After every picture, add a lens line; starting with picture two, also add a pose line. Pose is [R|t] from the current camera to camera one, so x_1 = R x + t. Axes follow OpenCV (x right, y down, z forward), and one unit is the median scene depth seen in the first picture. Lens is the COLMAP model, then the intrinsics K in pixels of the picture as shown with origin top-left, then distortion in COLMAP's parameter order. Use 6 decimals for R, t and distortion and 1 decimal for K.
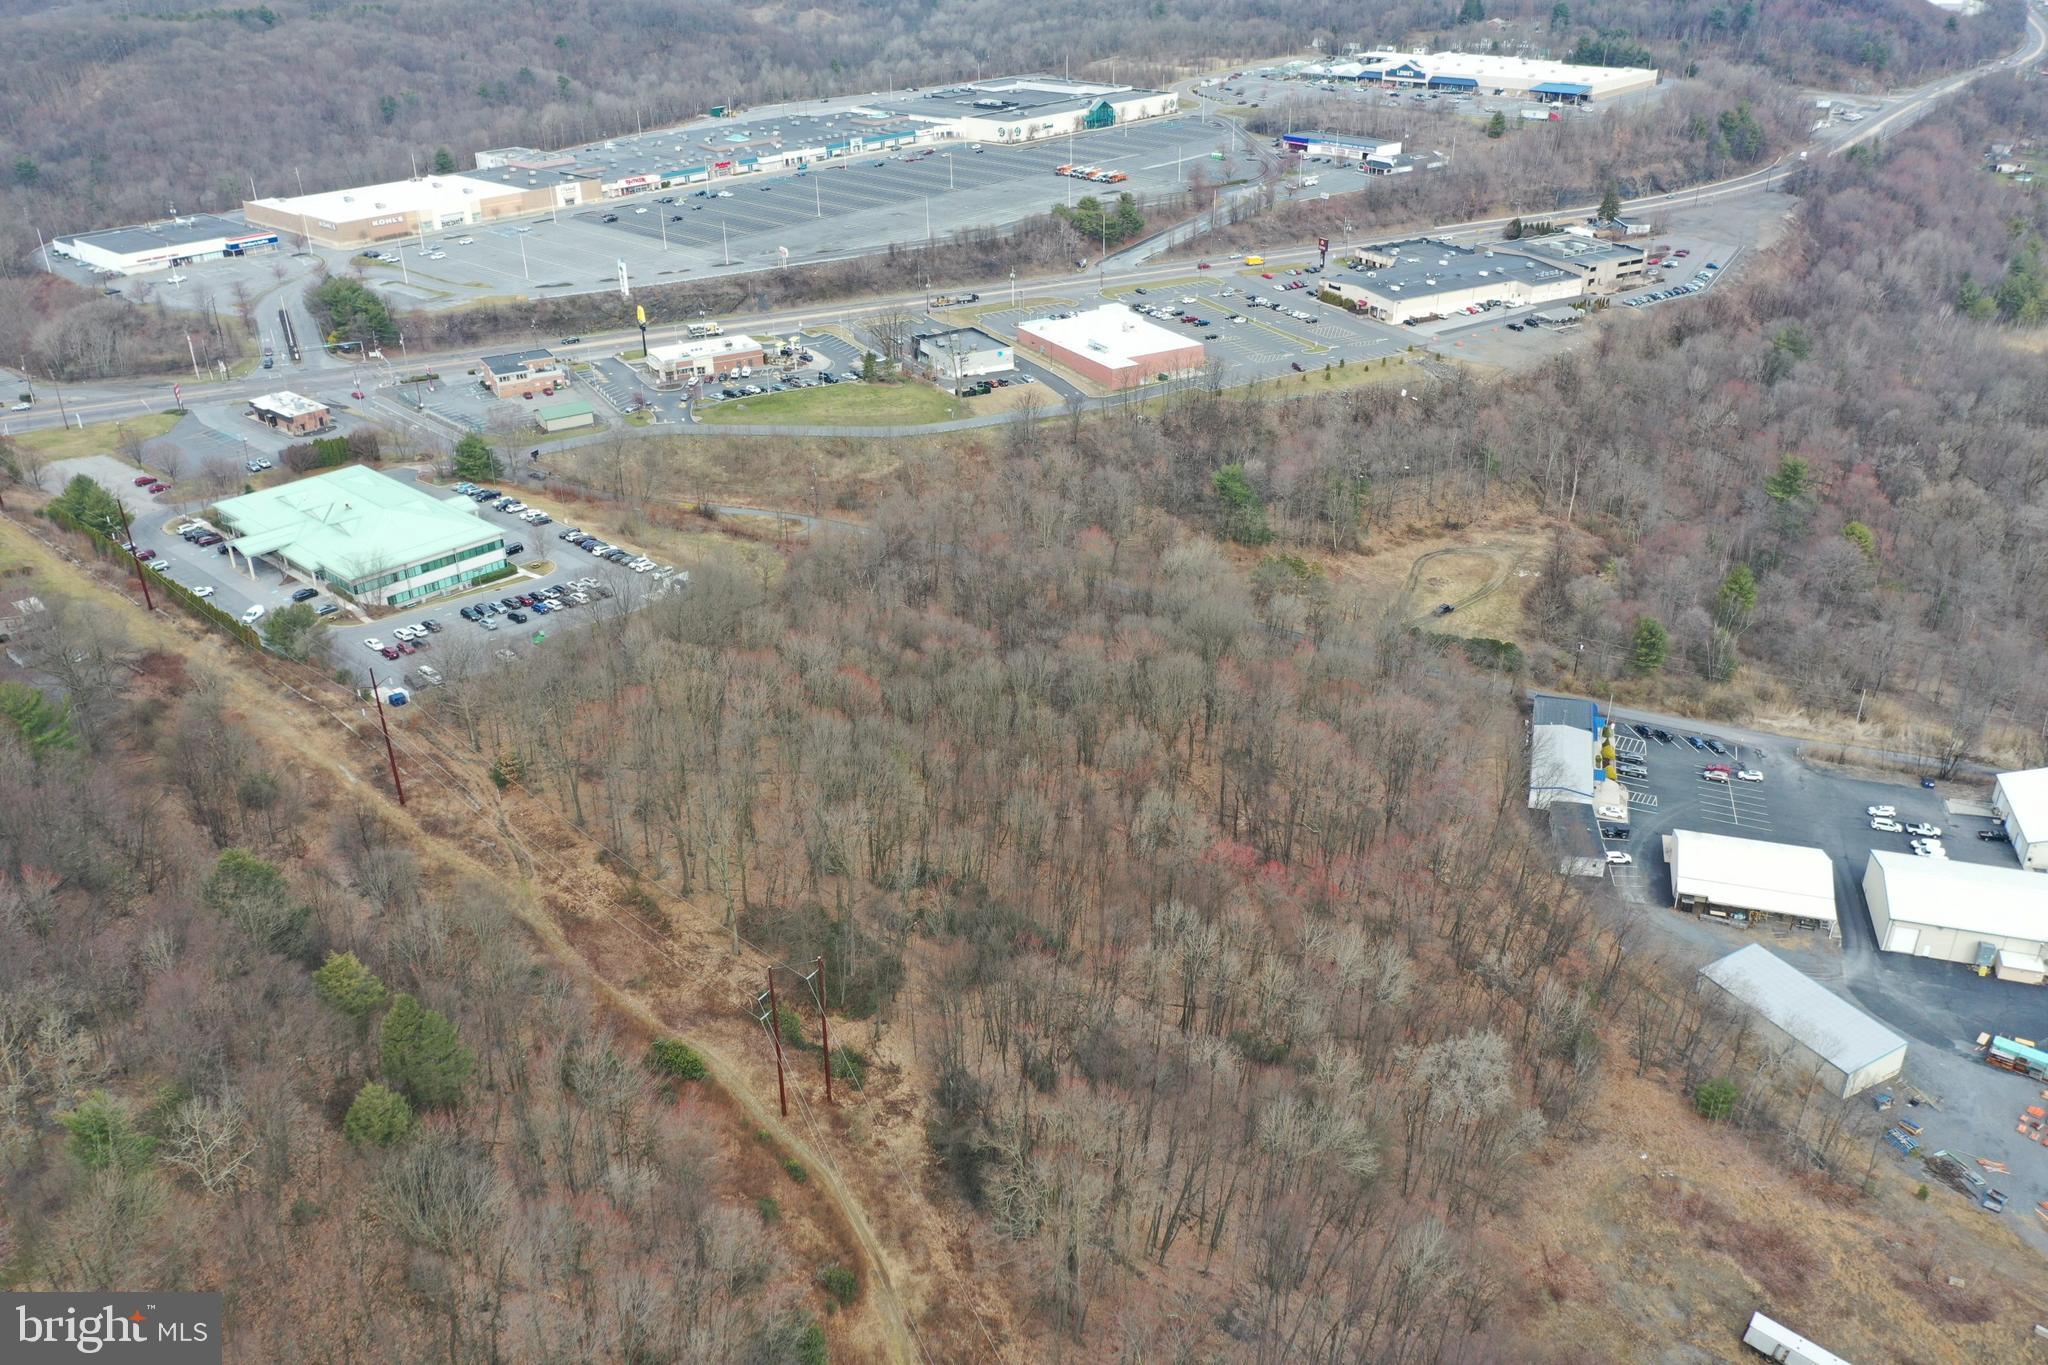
lens RADIAL K [[1604.3, 0, 1019.9], [0, 1604.3, 699.0], [0, 0, 1]] dist [-0.000991, 0.001053]
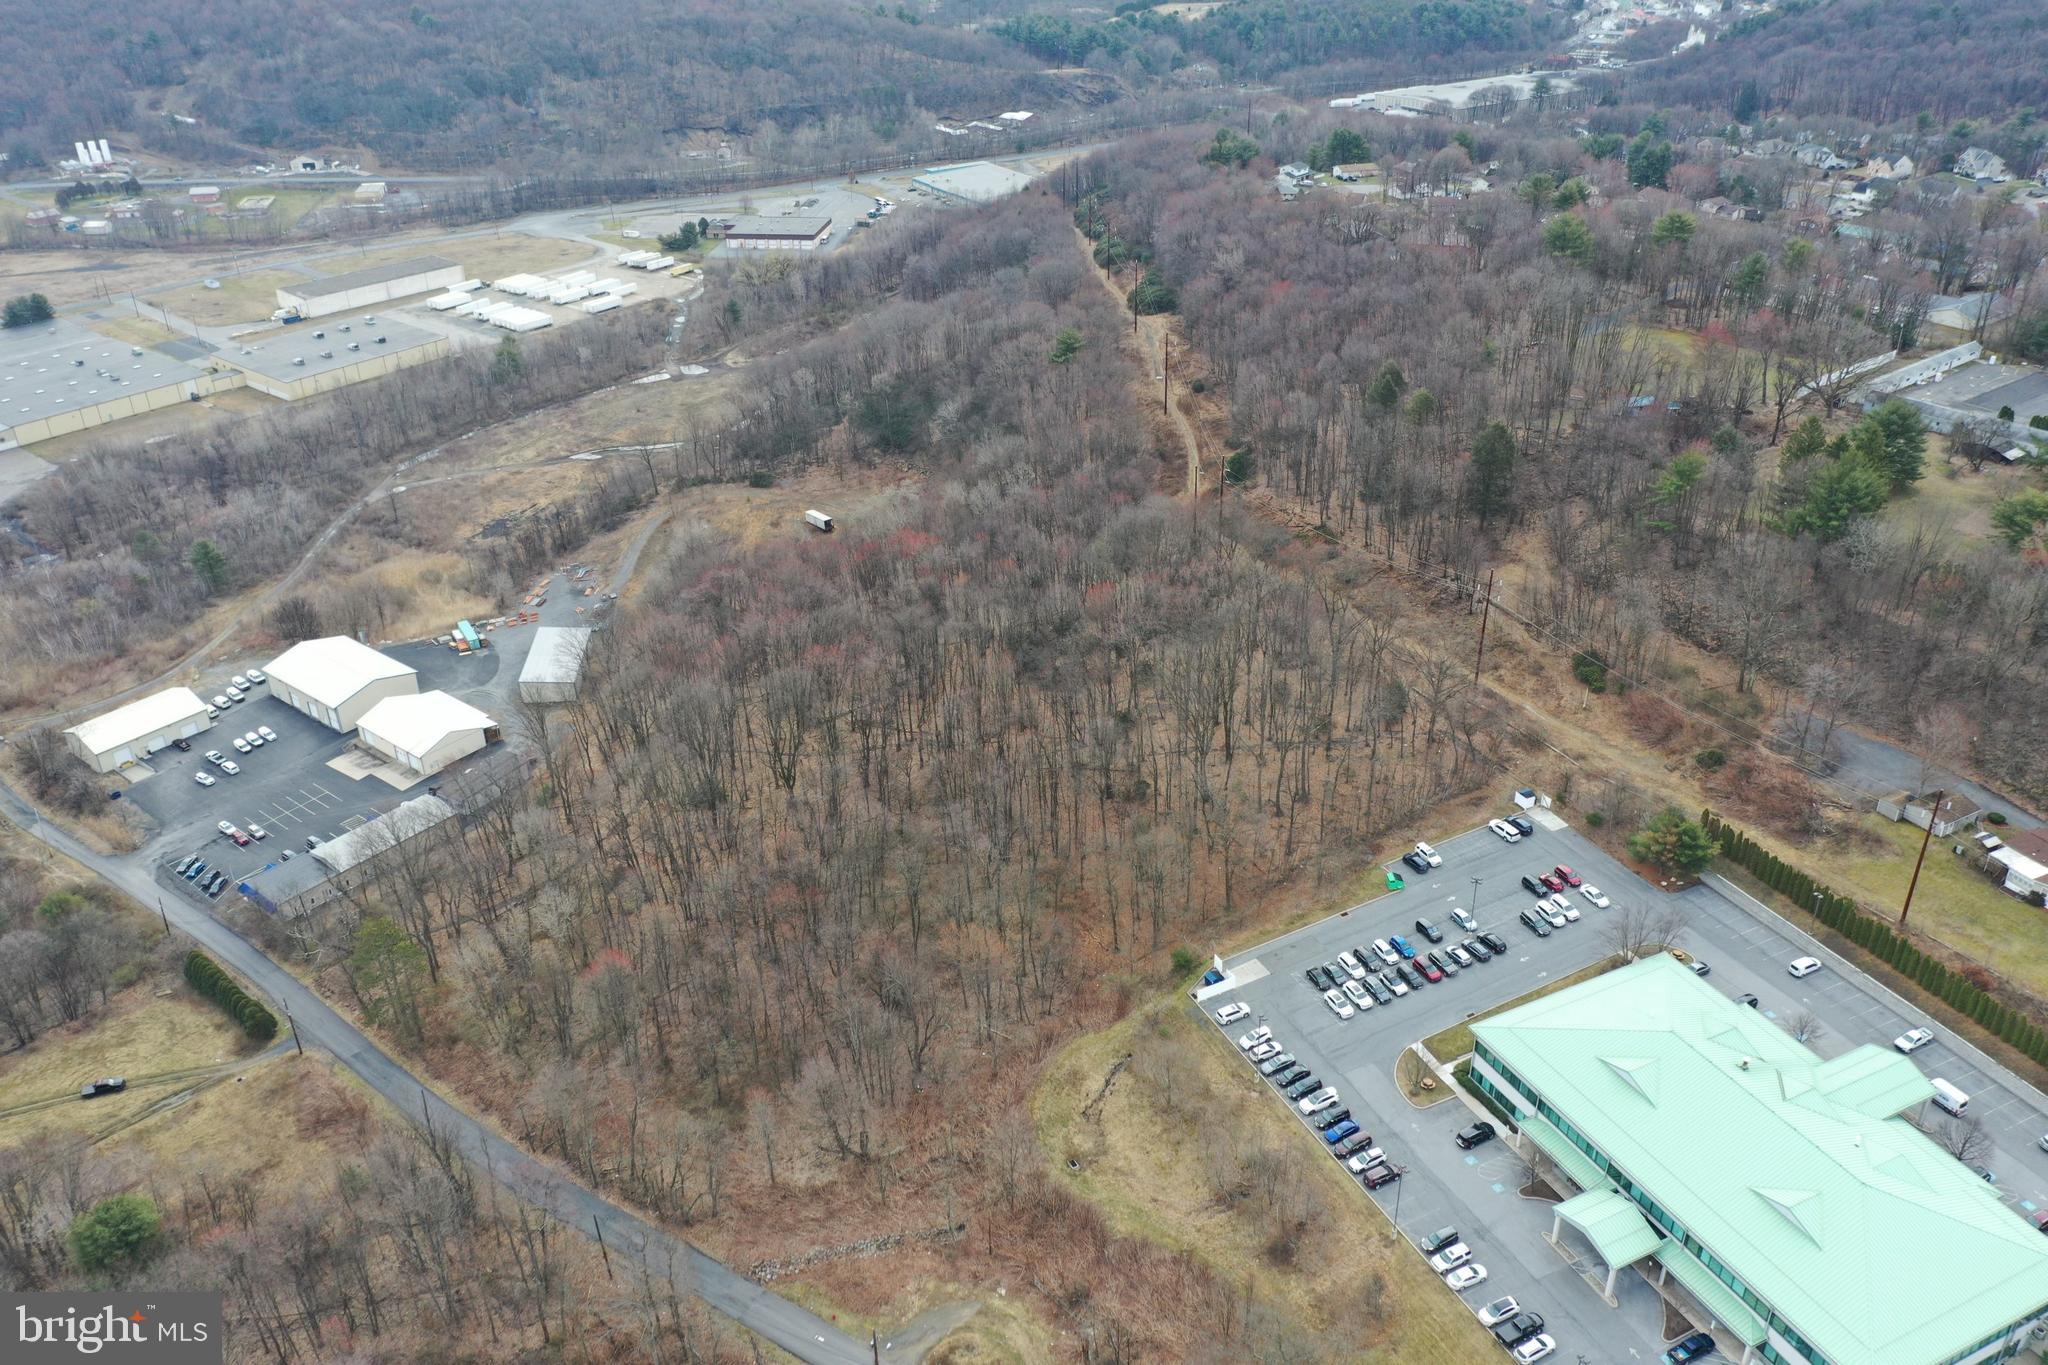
lens RADIAL K [[1604.3, 0, 1019.9], [0, 1604.3, 699.0], [0, 0, 1]] dist [-0.000991, 0.001053]
pose [[-0.929602, -0.154530, 0.334604, -0.215361], [0.197528, 0.557580, 0.806280, -0.445011], [-0.311163, 0.815613, -0.487804, 0.777698]]
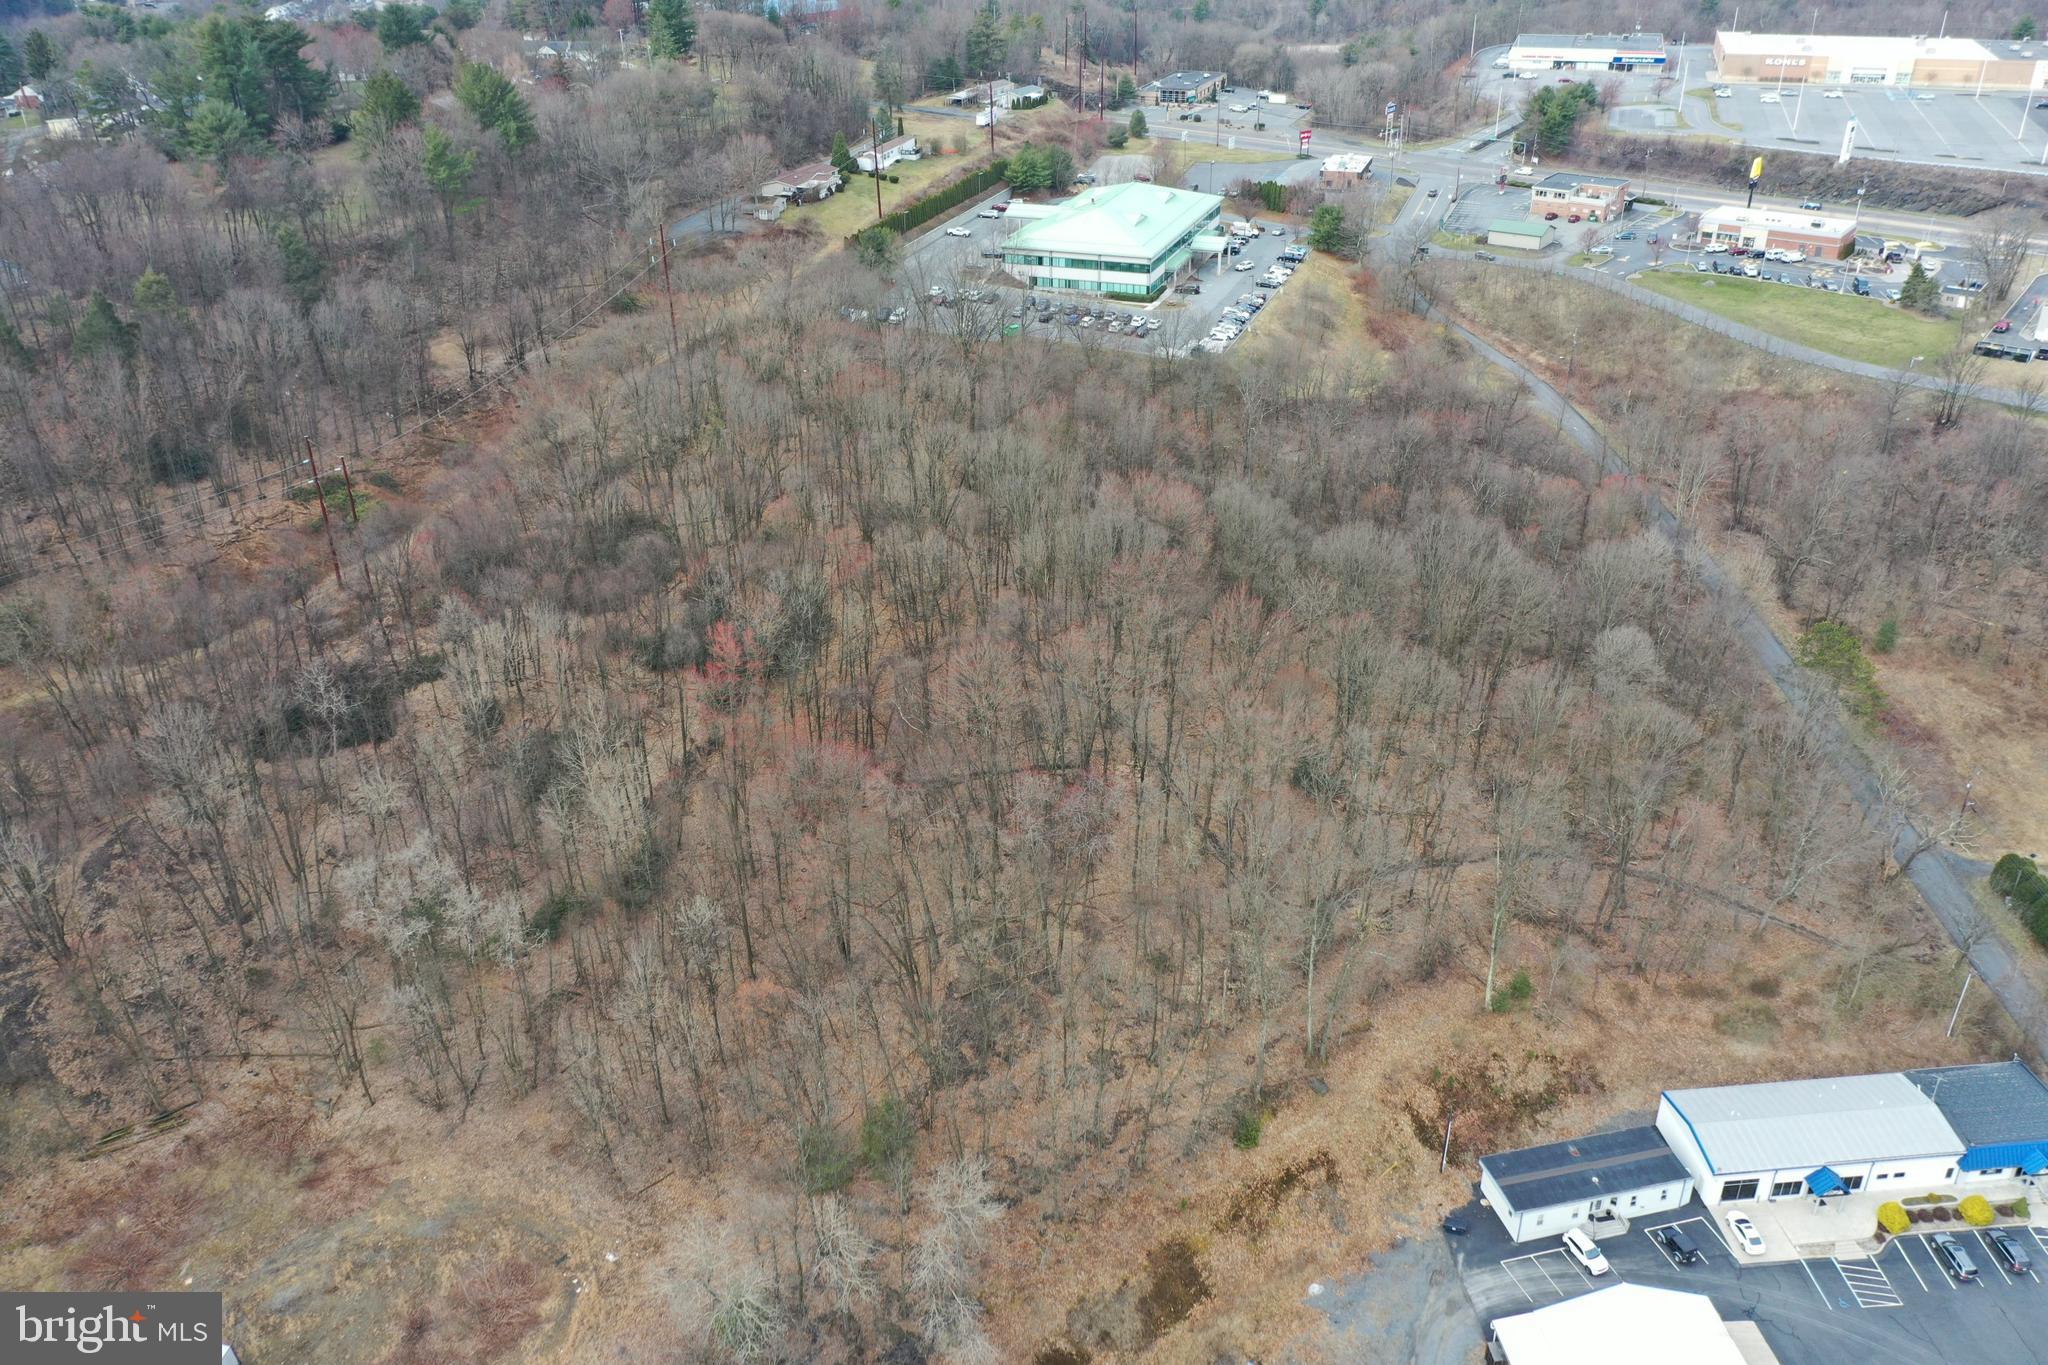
lens RADIAL K [[1604.3, 0, 1019.9], [0, 1604.3, 699.0], [0, 0, 1]] dist [-0.000991, 0.001053]
pose [[0.385258, 0.449303, -0.806041, 0.355283], [-0.420293, 0.863045, 0.280193, -0.069609], [0.821541, 0.230827, 0.521334, 0.294857]]
